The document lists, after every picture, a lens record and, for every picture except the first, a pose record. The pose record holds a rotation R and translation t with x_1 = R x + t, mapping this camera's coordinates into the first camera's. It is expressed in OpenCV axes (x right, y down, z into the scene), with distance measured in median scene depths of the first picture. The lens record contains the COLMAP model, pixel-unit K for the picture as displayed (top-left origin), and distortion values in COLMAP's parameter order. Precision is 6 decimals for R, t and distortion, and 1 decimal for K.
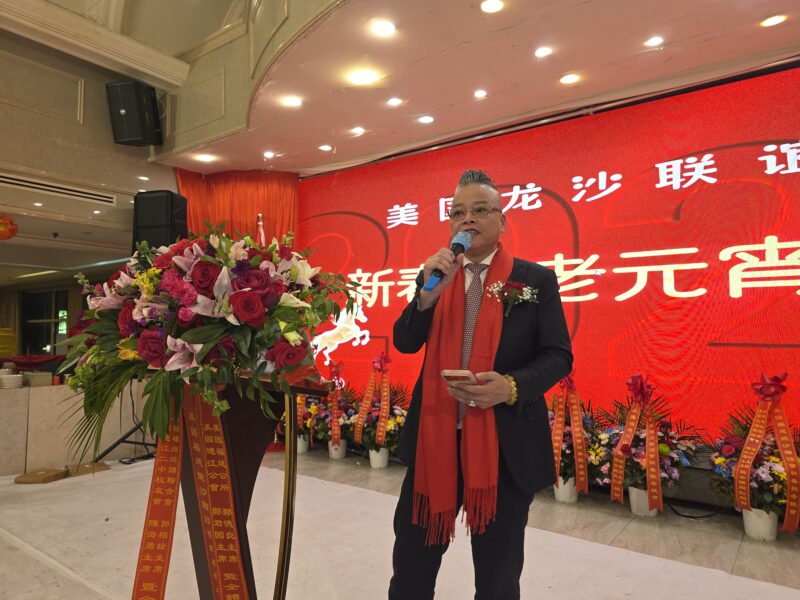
lens RADIAL K [[534.3, 0, 401.9], [0, 534.3, 297.1], [0, 0, 1]] dist [0.055778, -0.059835]
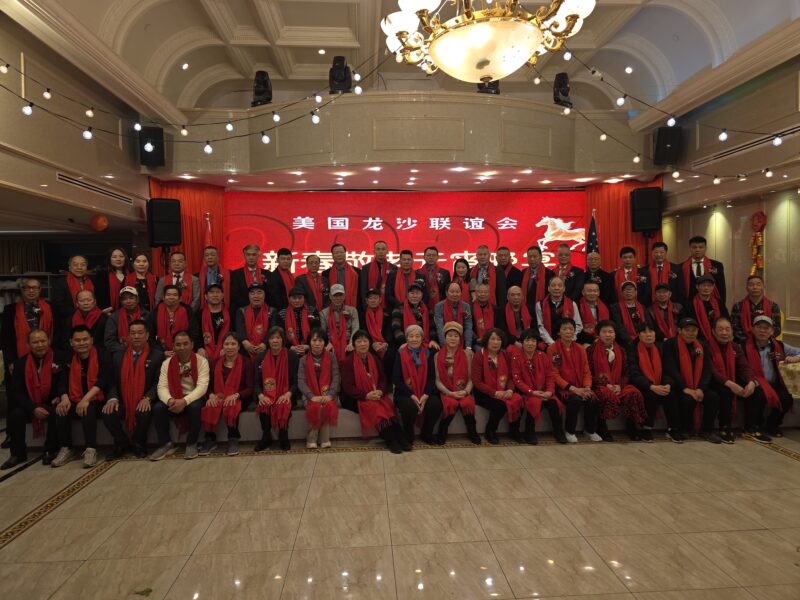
lens RADIAL K [[534.3, 0, 399.4], [0, 534.3, 298.0], [0, 0, 1]] dist [0.055778, -0.059835]
pose [[0.764997, -0.030145, 0.643328, -1.199753], [-0.027661, 0.996444, 0.079585, -0.068490], [-0.643439, -0.078677, 0.761443, -0.797452]]
